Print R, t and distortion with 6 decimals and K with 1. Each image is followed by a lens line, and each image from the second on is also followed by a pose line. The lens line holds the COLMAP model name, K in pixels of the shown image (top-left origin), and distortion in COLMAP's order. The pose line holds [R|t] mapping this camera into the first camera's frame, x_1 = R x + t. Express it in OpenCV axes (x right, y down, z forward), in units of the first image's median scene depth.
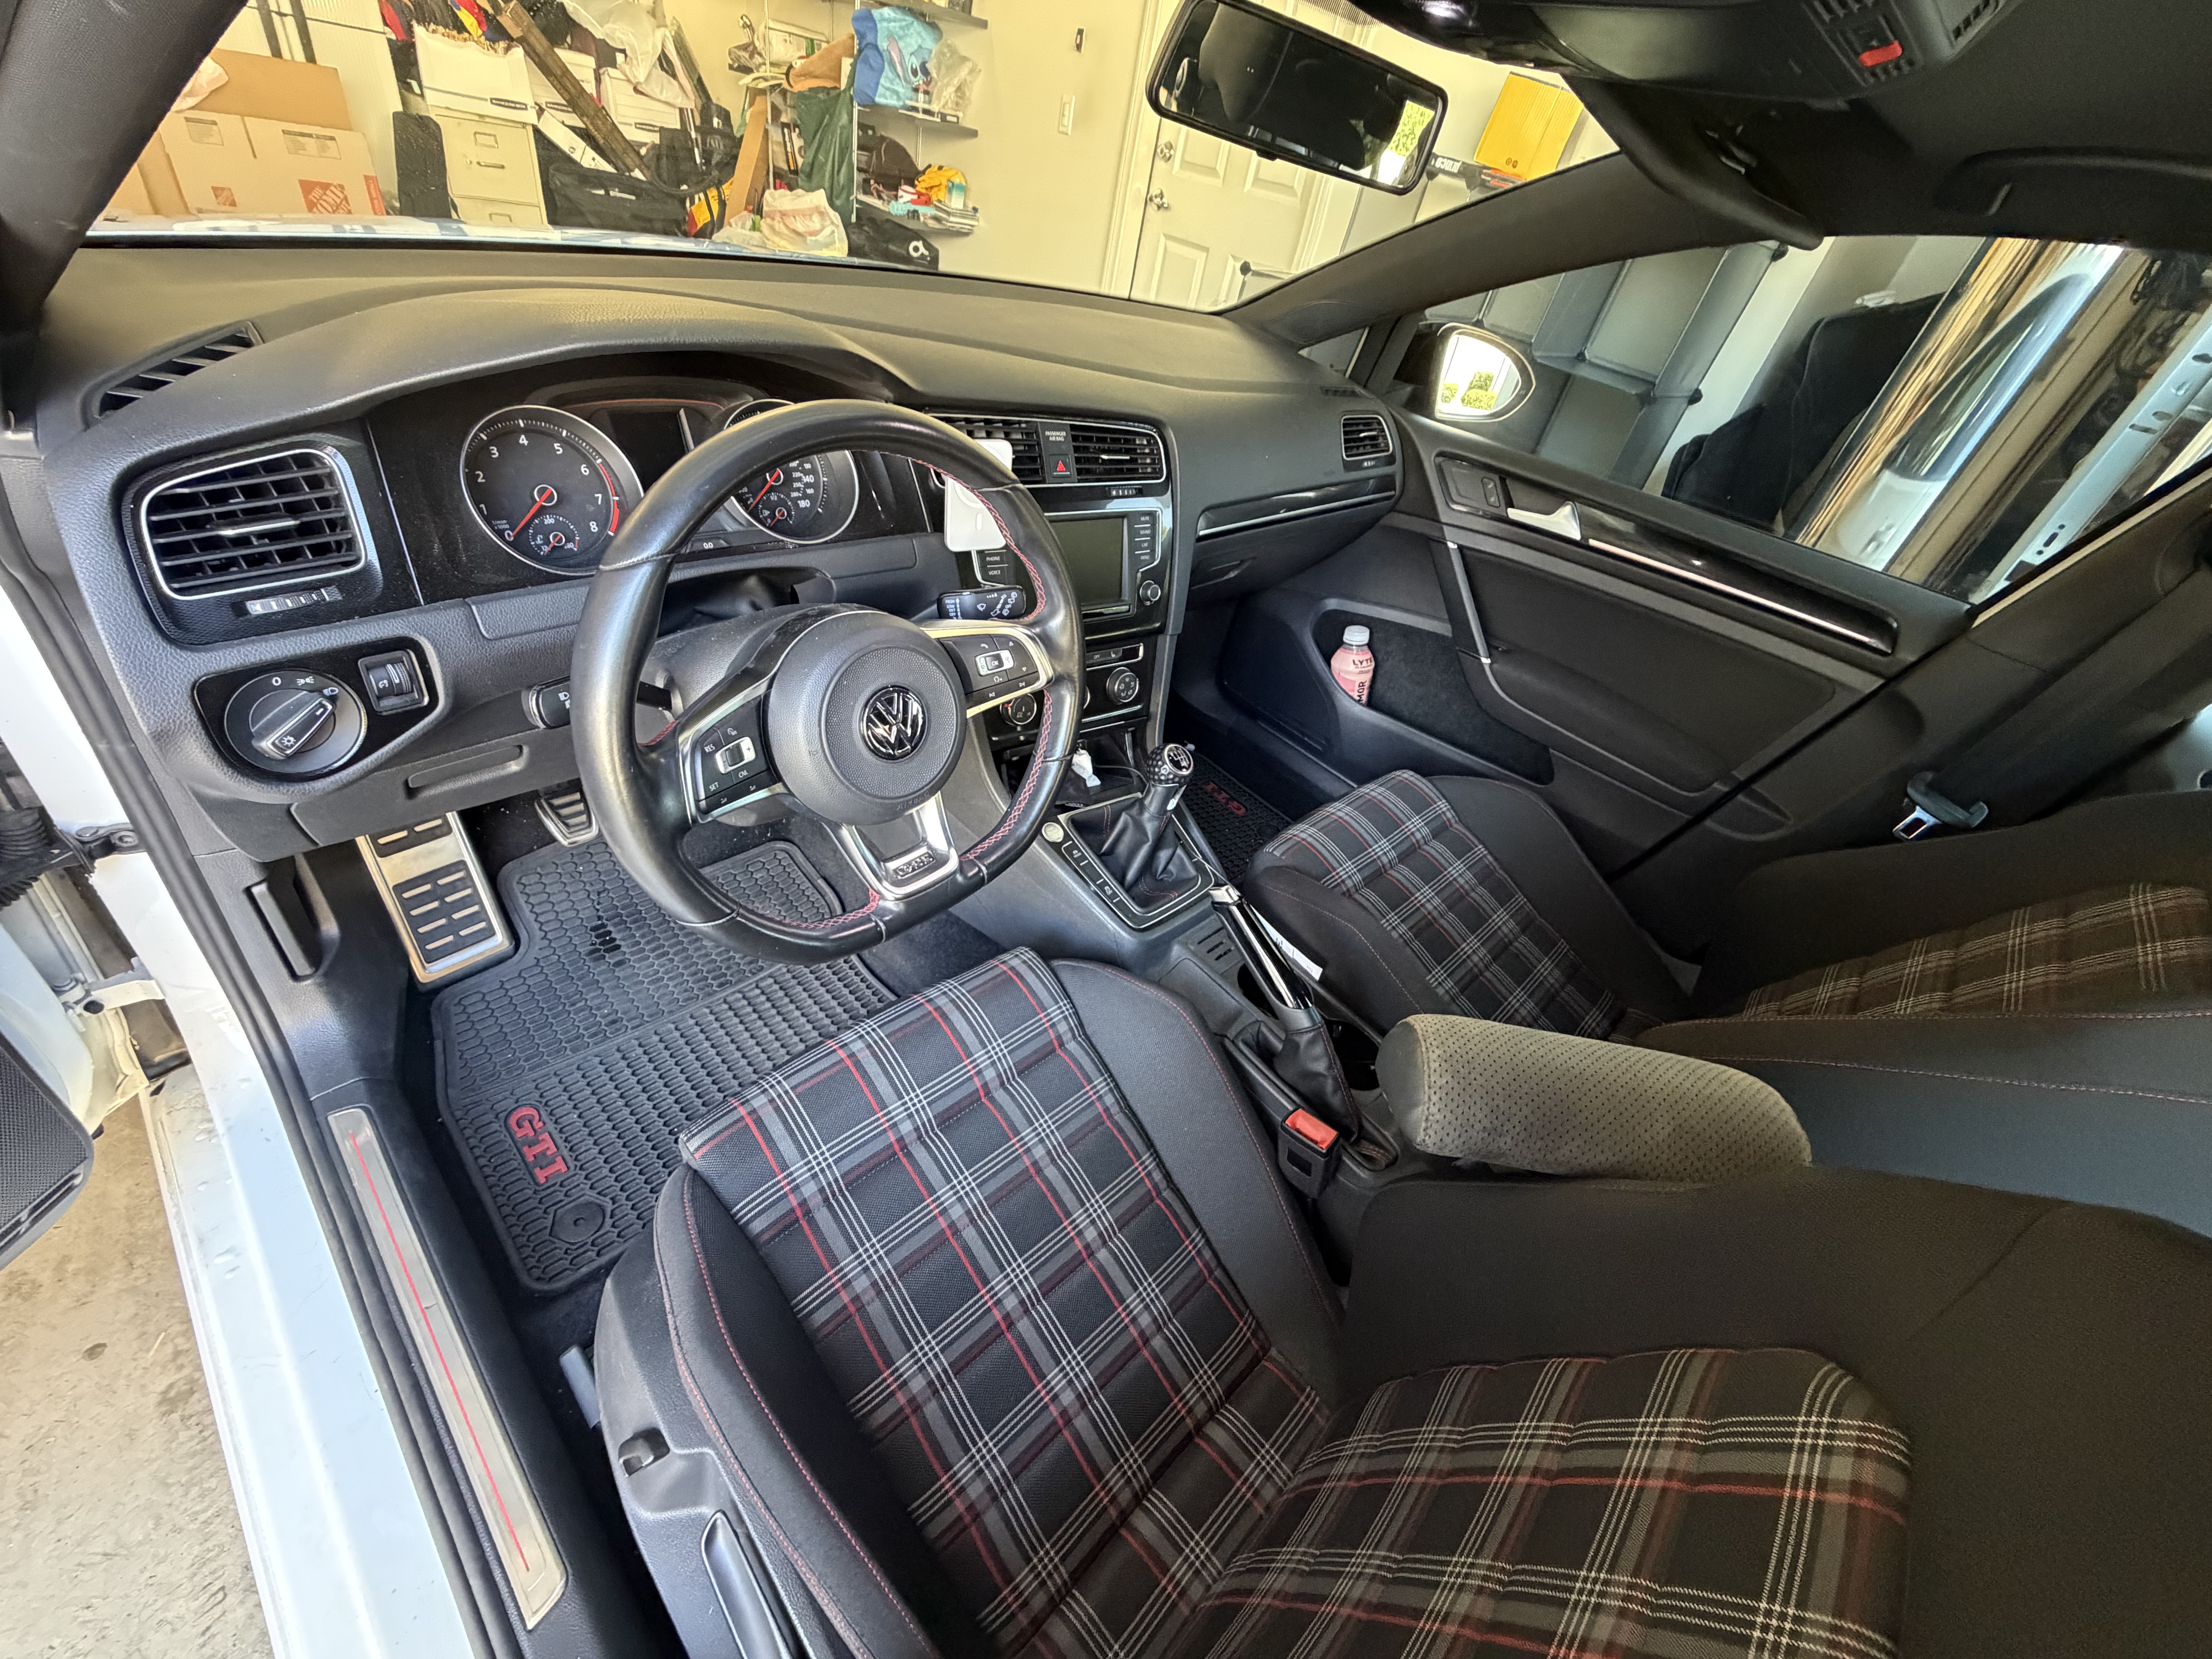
lens RADIAL K [[888.3, 0, 1100.5], [0, 888.3, 827.6], [0, 0, 1]] dist [0.001493, 0.000235]
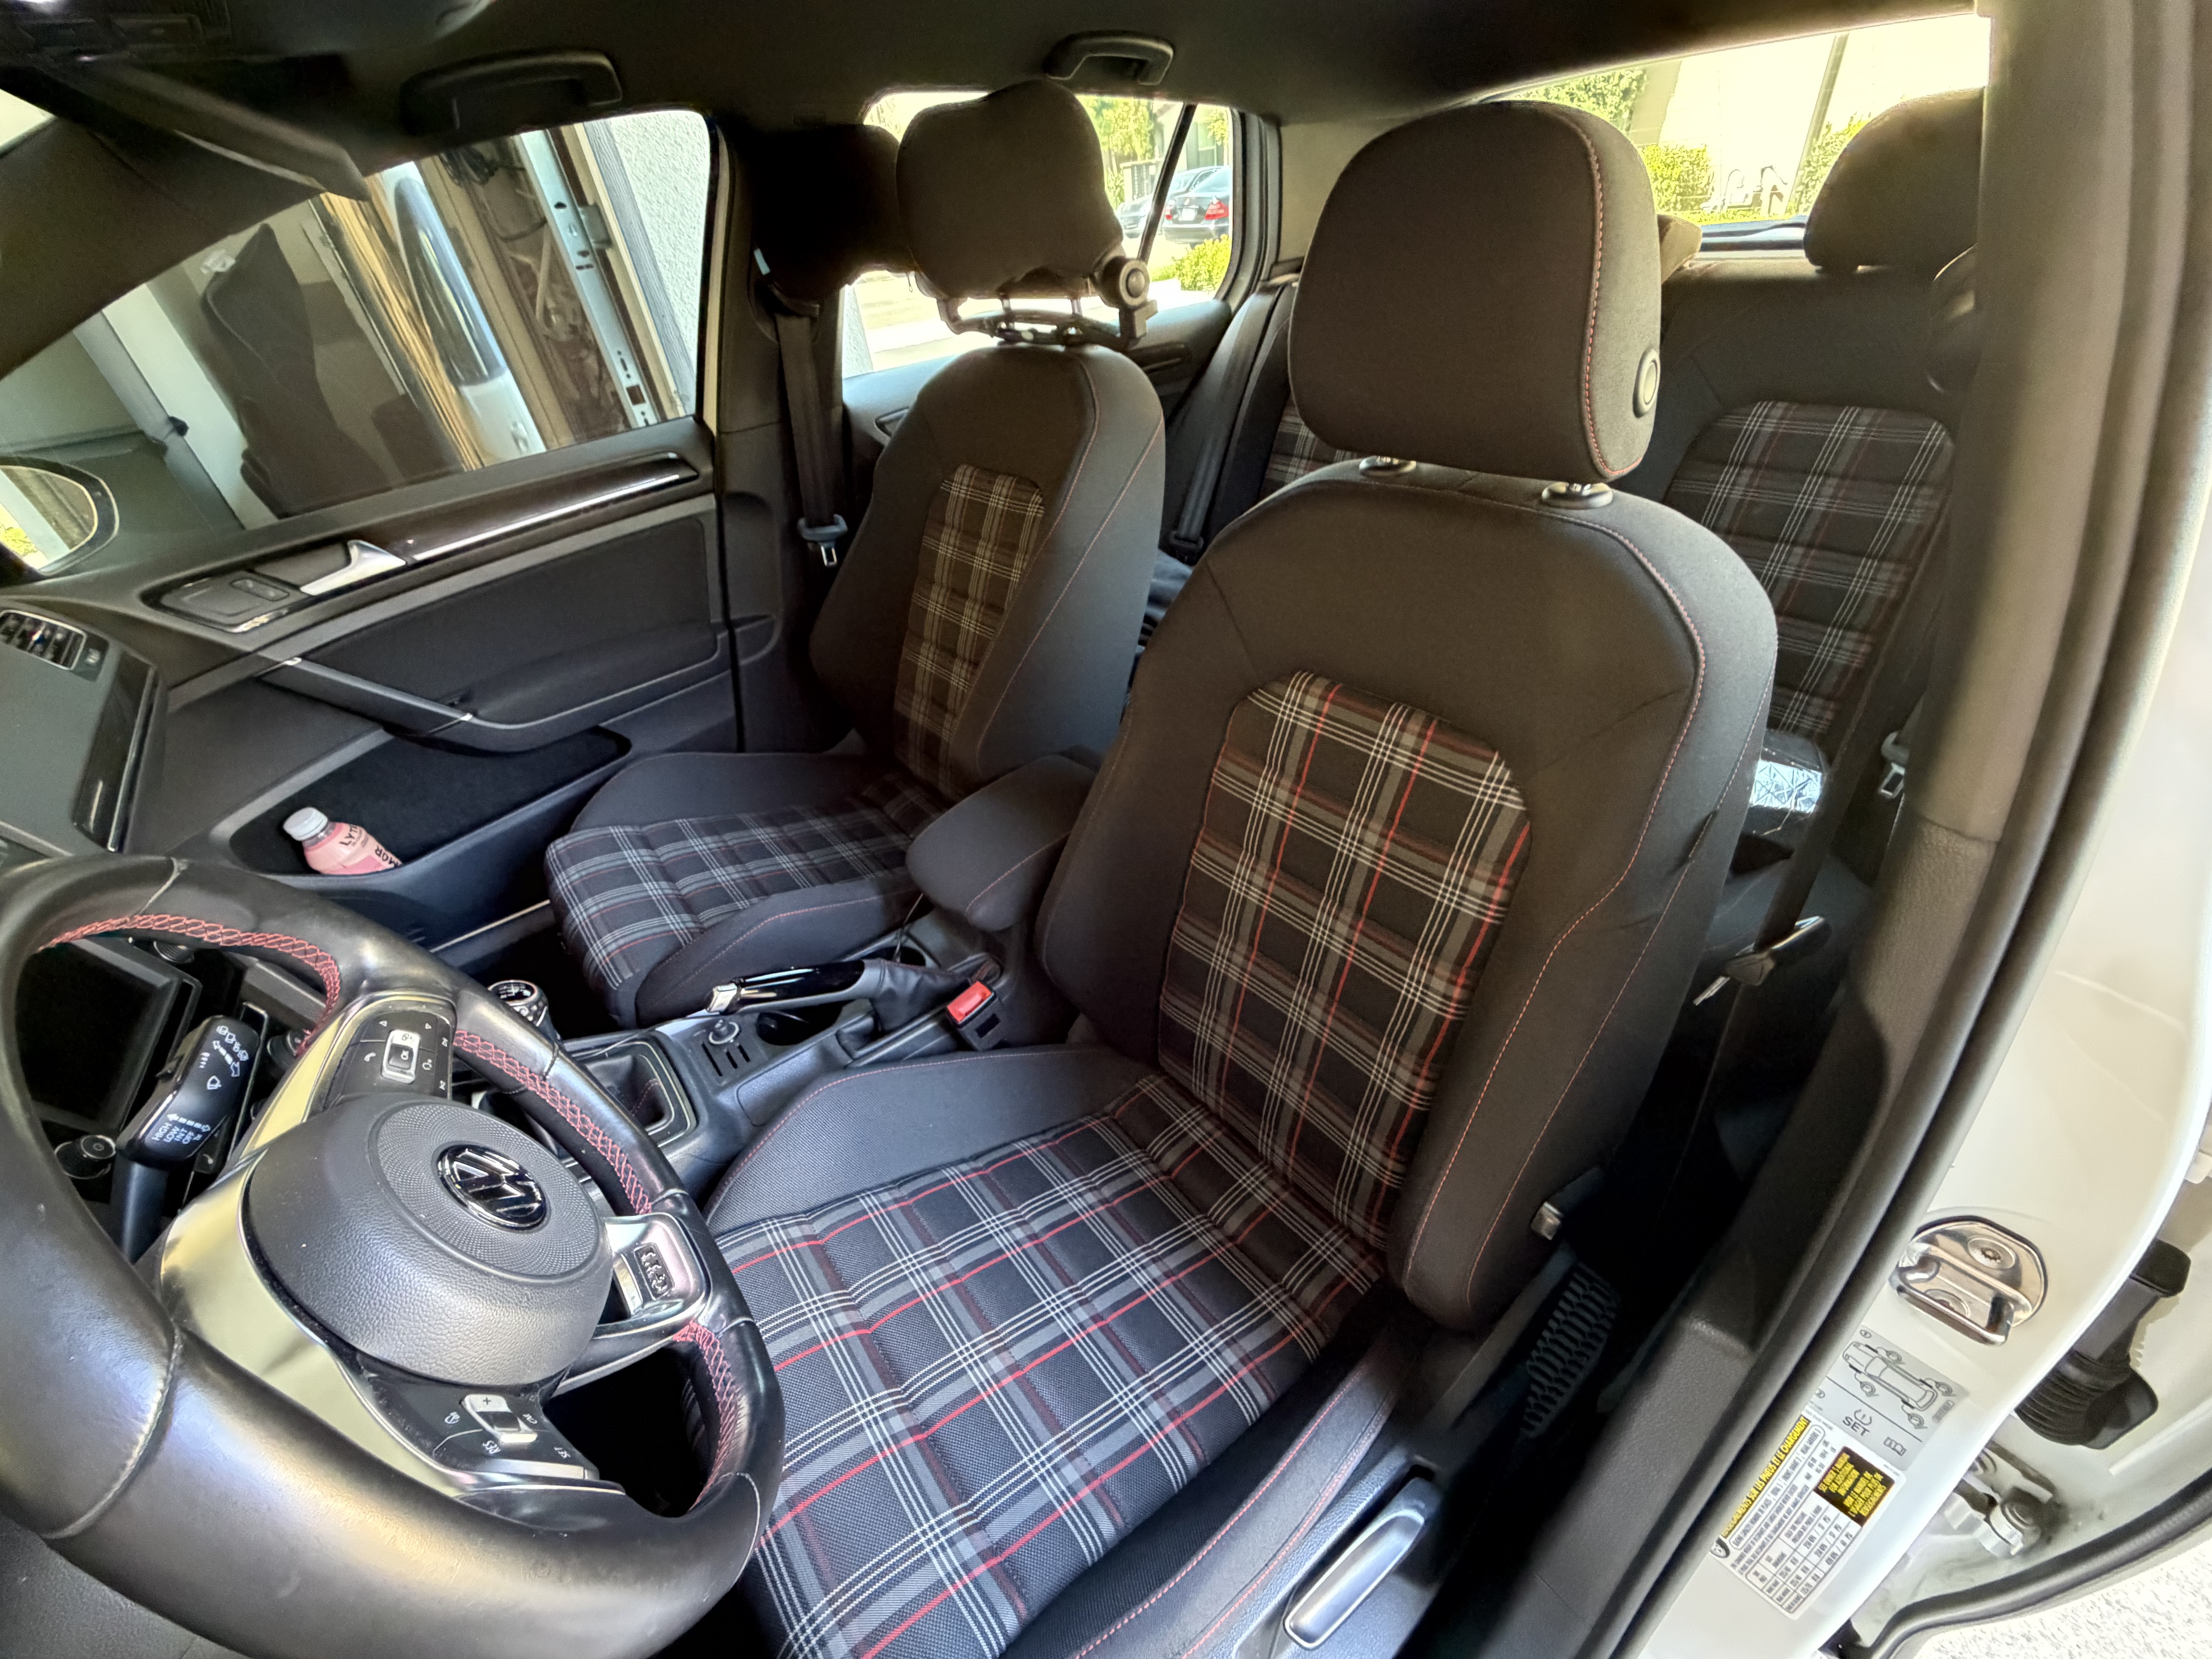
lens RADIAL K [[888.3, 0, 1100.5], [0, 888.3, 827.6], [0, 0, 1]] dist [0.001493, 0.000235]
pose [[0.073119, -0.736349, 0.672639, -0.255589], [0.707716, 0.513516, 0.485222, -0.146038], [-0.702703, 0.440559, 0.558673, 0.134891]]
